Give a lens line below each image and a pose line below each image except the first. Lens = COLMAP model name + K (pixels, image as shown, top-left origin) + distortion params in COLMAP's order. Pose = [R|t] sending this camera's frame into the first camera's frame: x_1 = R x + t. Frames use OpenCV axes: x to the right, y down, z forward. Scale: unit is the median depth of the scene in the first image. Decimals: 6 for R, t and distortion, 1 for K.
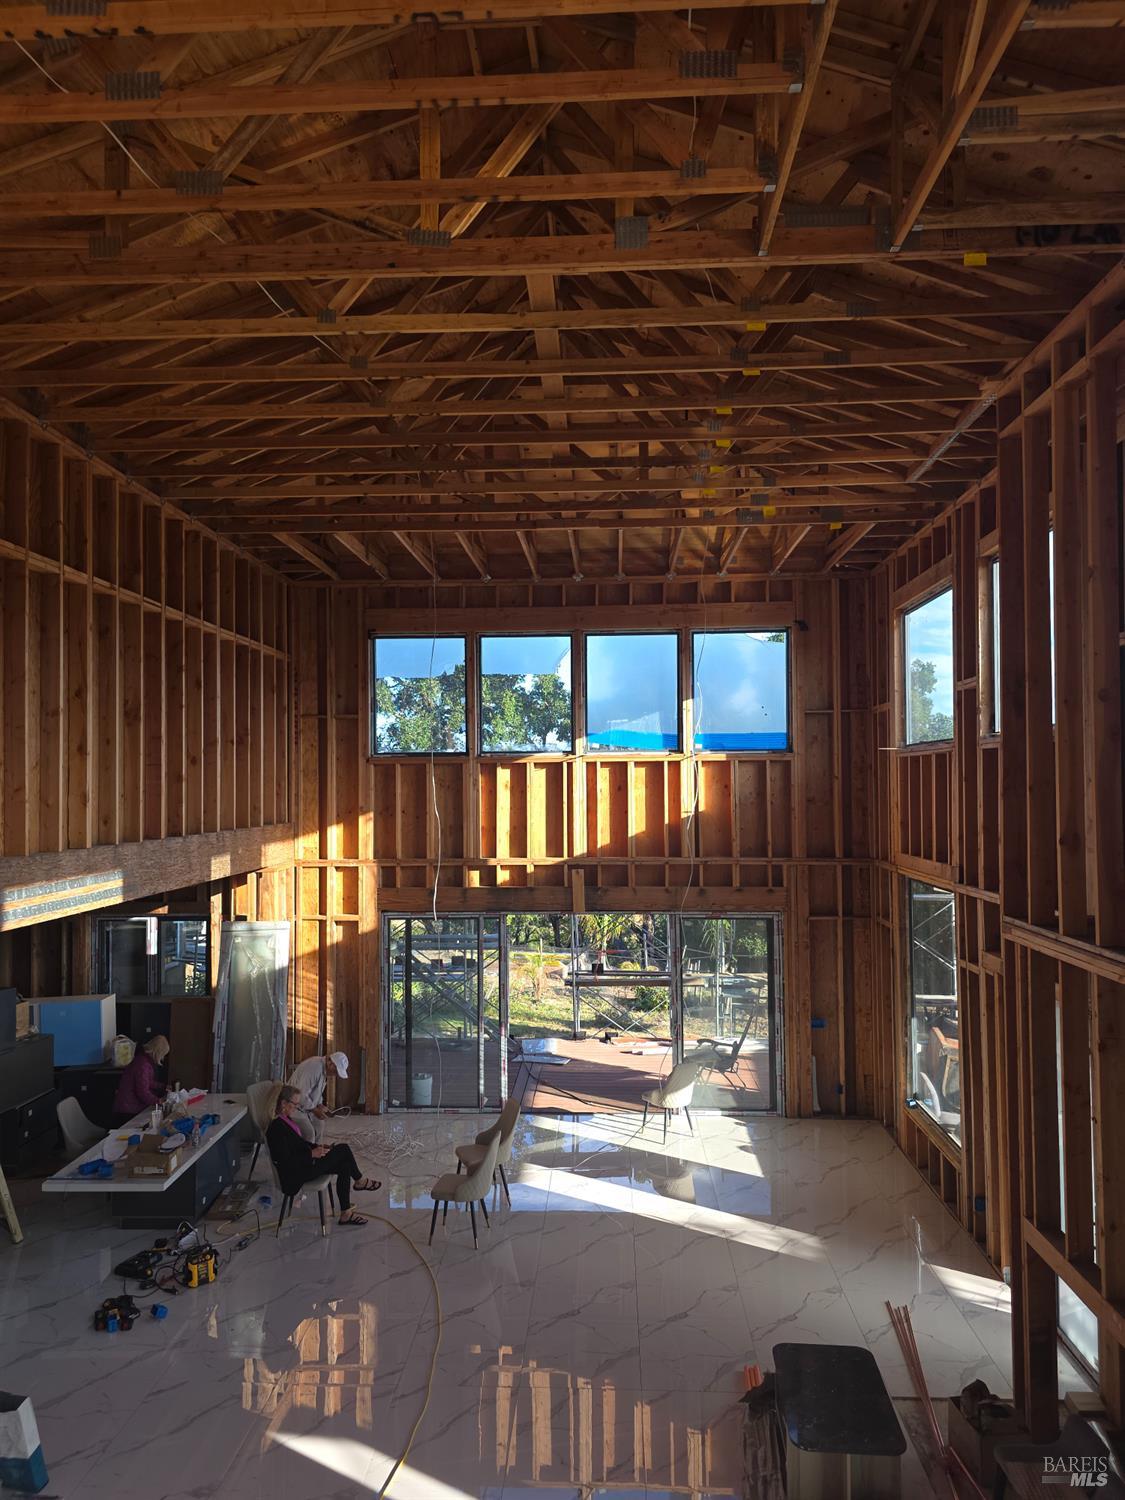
lens RADIAL K [[1018.2, 0, 562.5], [0, 1018.2, 750.0], [0, 0, 1]] dist [0.068172, -0.065446]
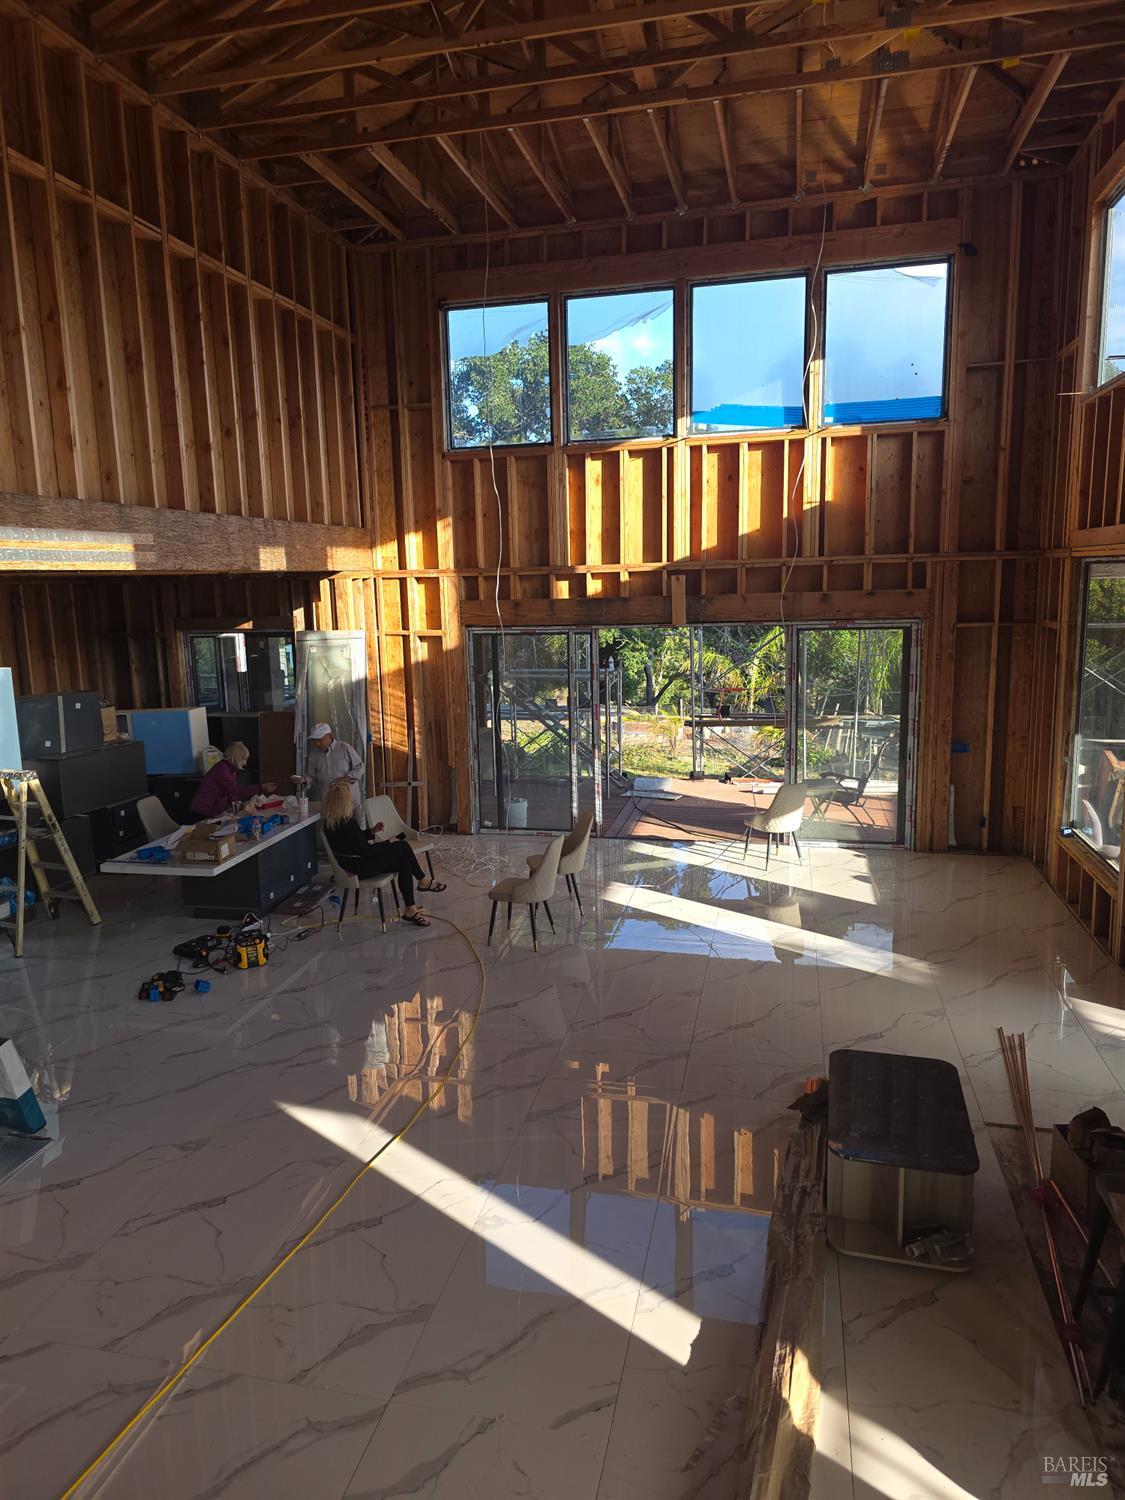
lens RADIAL K [[996.7, 0, 562.5], [0, 996.7, 750.0], [0, 0, 1]] dist [0.061232, -0.063786]
pose [[0.982145, 0.013140, -0.187666, 0.081194], [0.021881, 0.982809, 0.183325, 0.107716], [0.186848, -0.184158, 0.964973, 0.130687]]
